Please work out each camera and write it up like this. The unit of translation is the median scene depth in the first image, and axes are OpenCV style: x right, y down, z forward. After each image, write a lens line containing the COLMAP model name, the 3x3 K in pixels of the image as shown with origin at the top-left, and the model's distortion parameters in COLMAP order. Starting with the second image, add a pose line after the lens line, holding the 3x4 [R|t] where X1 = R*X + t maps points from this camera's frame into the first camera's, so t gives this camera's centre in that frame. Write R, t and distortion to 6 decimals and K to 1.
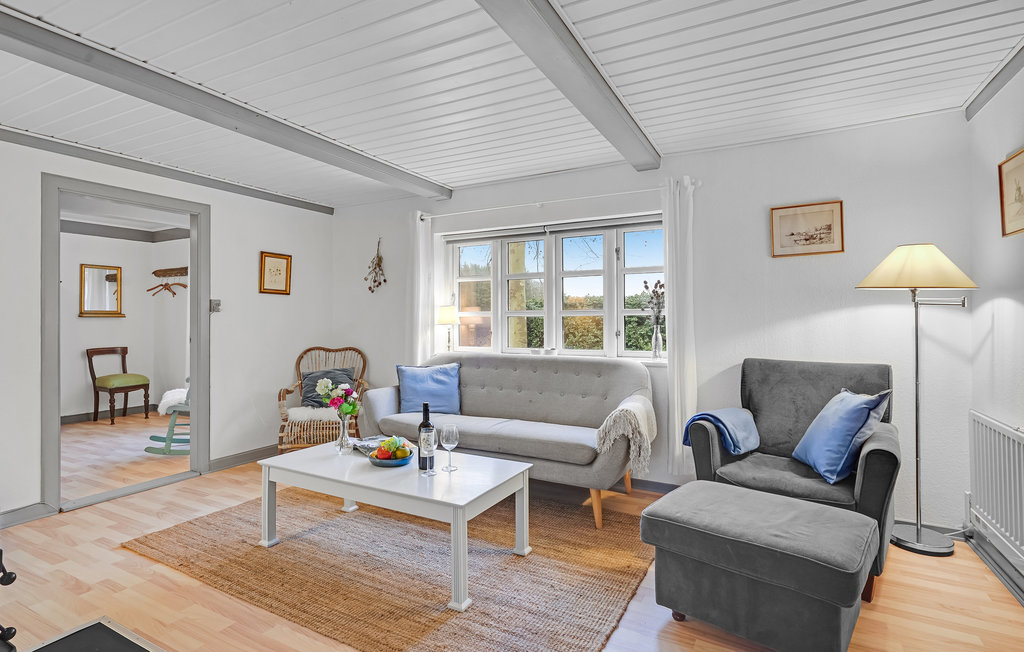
lens RADIAL K [[503.2, 0, 512.0], [0, 503.2, 326.0], [0, 0, 1]] dist [-0.000818, -0.000084]
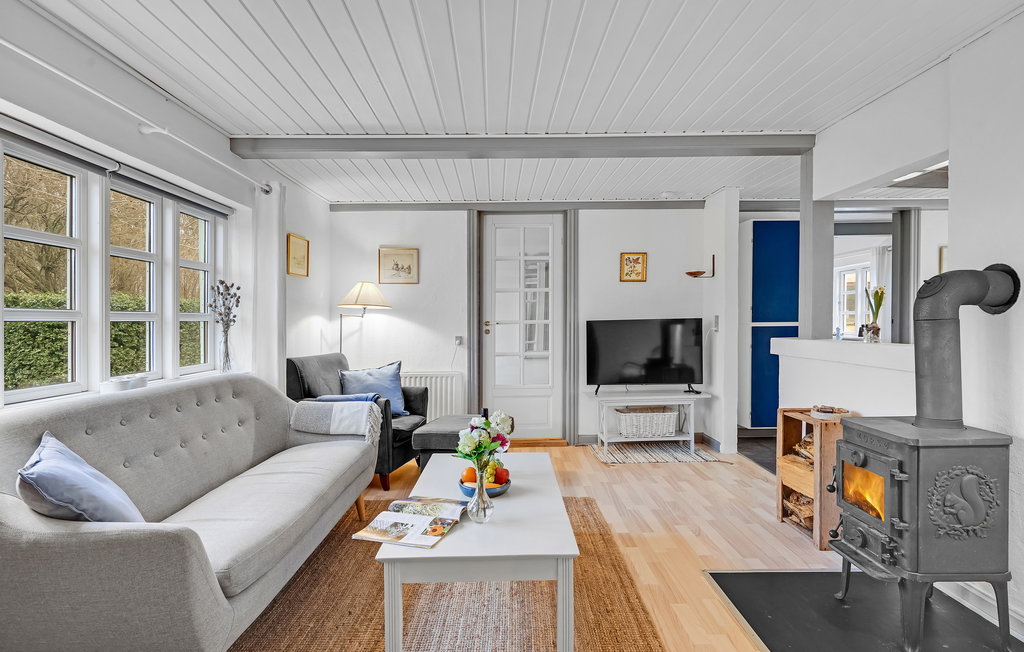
lens RADIAL K [[550.5, 0, 497.9], [0, 550.5, 320.1], [0, 0, 1]] dist [0.005134, 0.000711]
pose [[-0.476944, 0.012179, 0.878849, -0.625582], [0.029866, 0.999551, 0.002356, -0.007999], [-0.878426, 0.027371, -0.477094, 0.828229]]
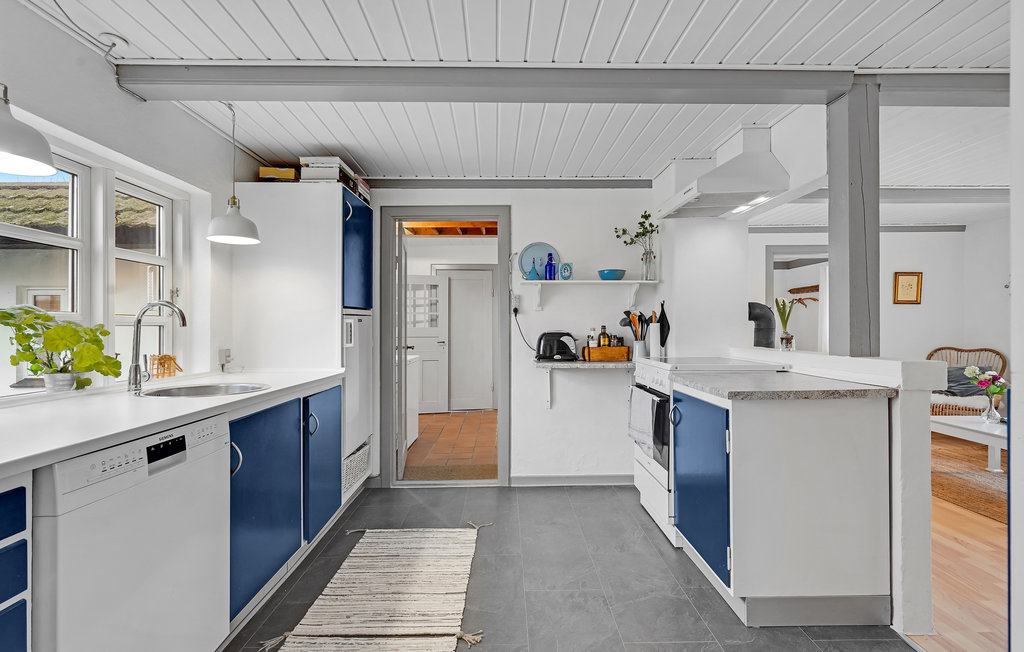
lens RADIAL K [[467.0, 0, 512.0], [0, 467.0, 326.0], [0, 0, 1]] dist [0.001009, 0.000152]
pose [[0.474517, 0.000027, -0.880247, 0.099060], [-0.008452, 0.999954, -0.004526, 0.006321], [0.880206, 0.009588, 0.474495, -0.449958]]
